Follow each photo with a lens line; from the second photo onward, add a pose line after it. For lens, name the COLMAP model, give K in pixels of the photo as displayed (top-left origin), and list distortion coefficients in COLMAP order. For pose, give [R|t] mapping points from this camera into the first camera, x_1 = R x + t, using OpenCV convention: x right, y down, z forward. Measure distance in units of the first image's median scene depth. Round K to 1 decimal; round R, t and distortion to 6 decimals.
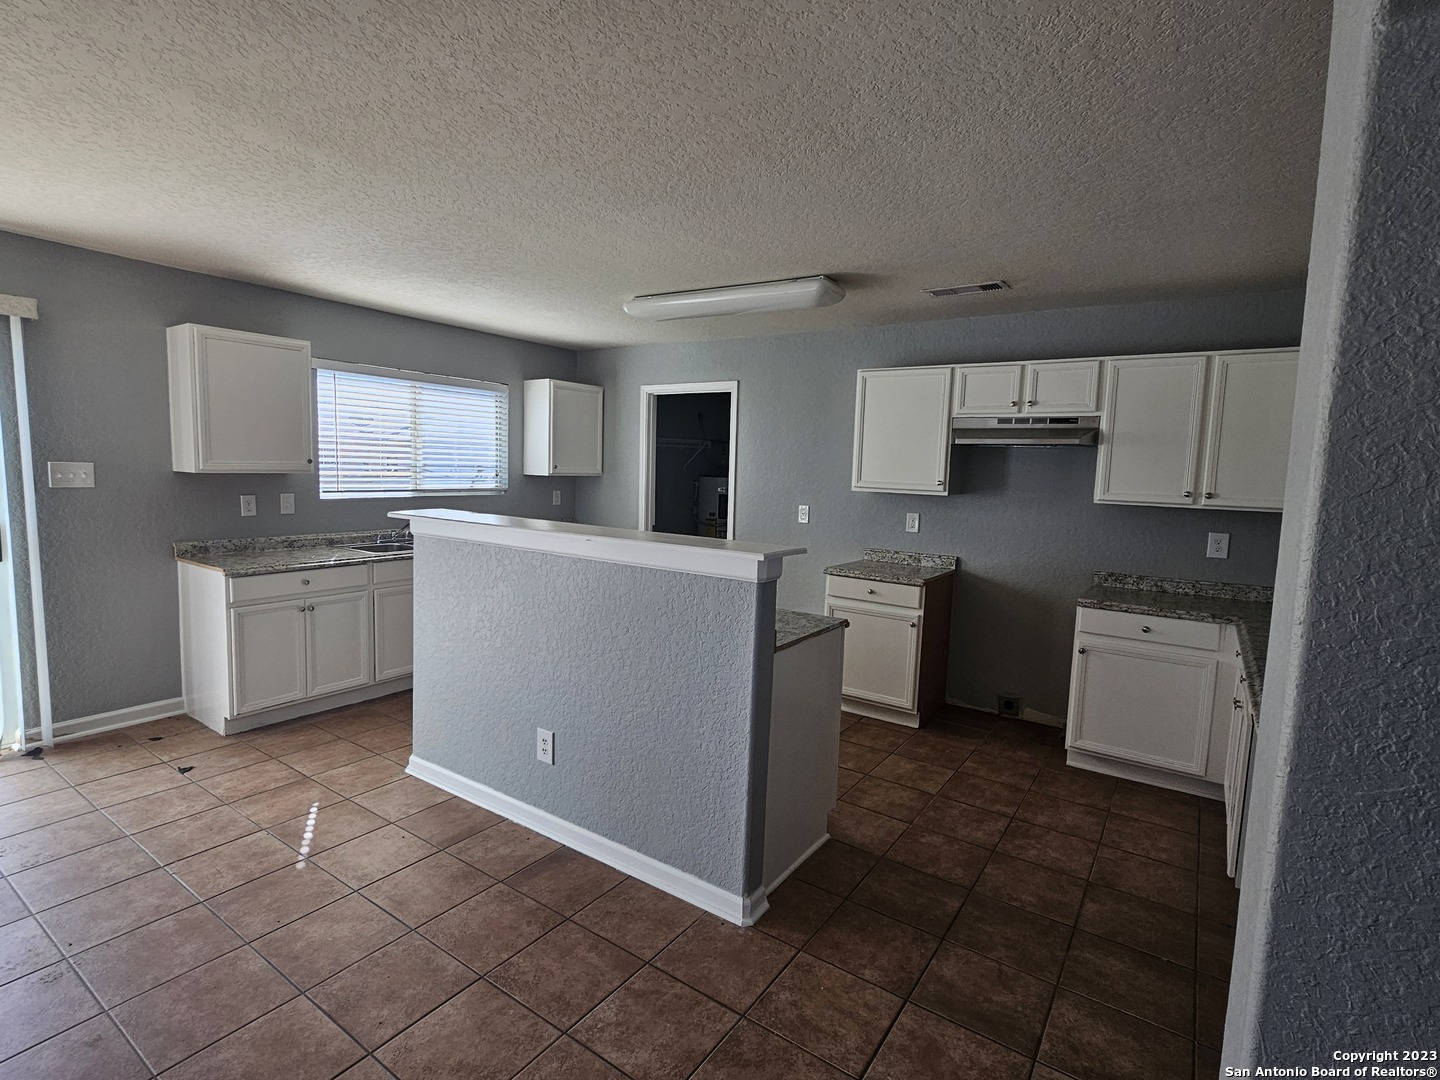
lens RADIAL K [[706.6, 0, 696.8], [0, 706.6, 537.5], [0, 0, 1]] dist [-0.008352, 0.002226]
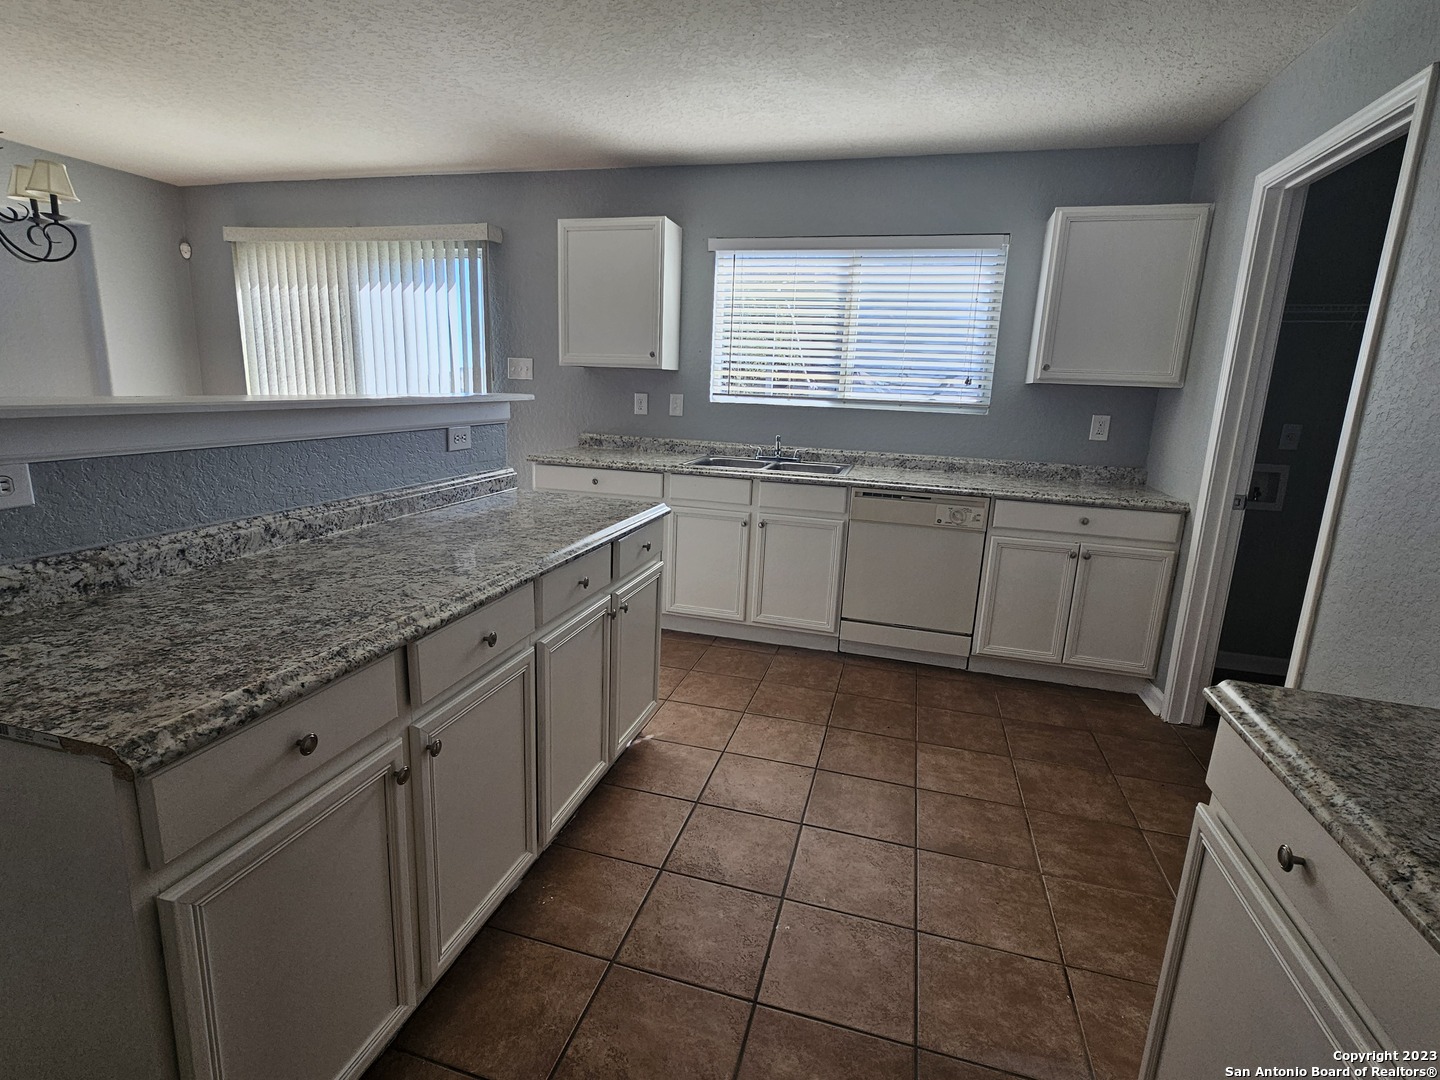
lens RADIAL K [[706.6, 0, 716.3], [0, 706.6, 526.6], [0, 0, 1]] dist [-0.008352, 0.002226]
pose [[0.338362, 0.168179, -0.925866, 0.438284], [-0.126087, 0.983130, 0.132502, -0.025680], [0.932531, 0.071906, 0.353859, 0.949748]]
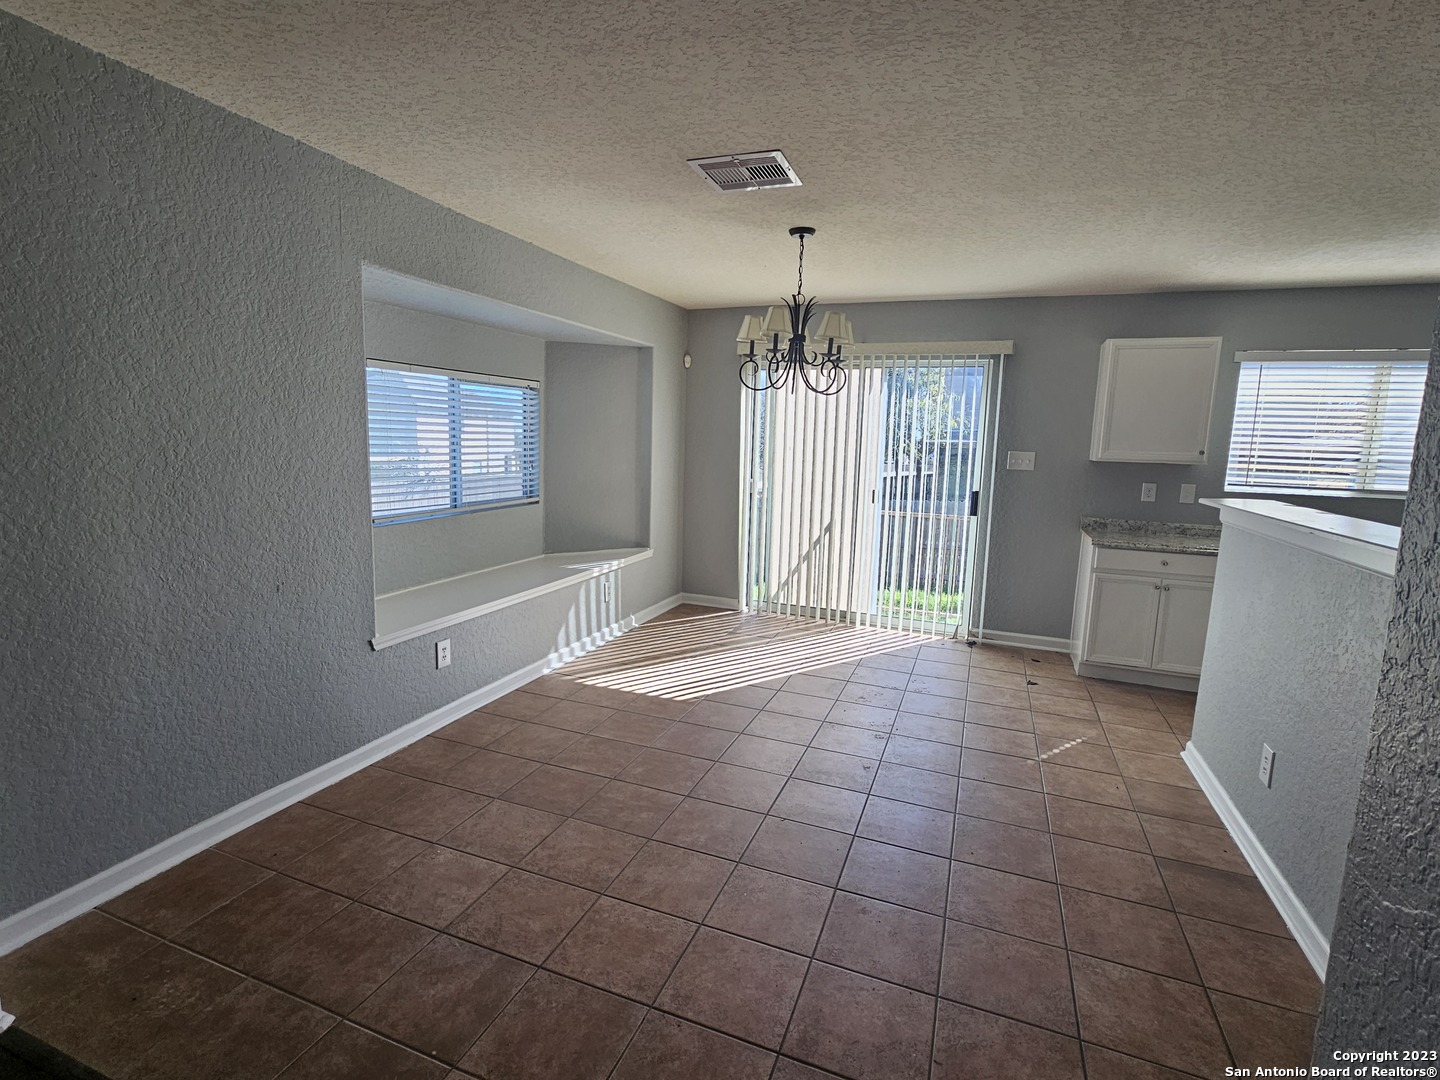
lens RADIAL K [[706.6, 0, 713.6], [0, 706.6, 542.7], [0, 0, 1]] dist [-0.008352, 0.002226]
pose [[0.234268, 0.119166, -0.964841, 0.375507], [-0.121597, 0.988257, 0.092534, 0.018463], [0.964537, 0.095644, 0.246008, 0.070056]]
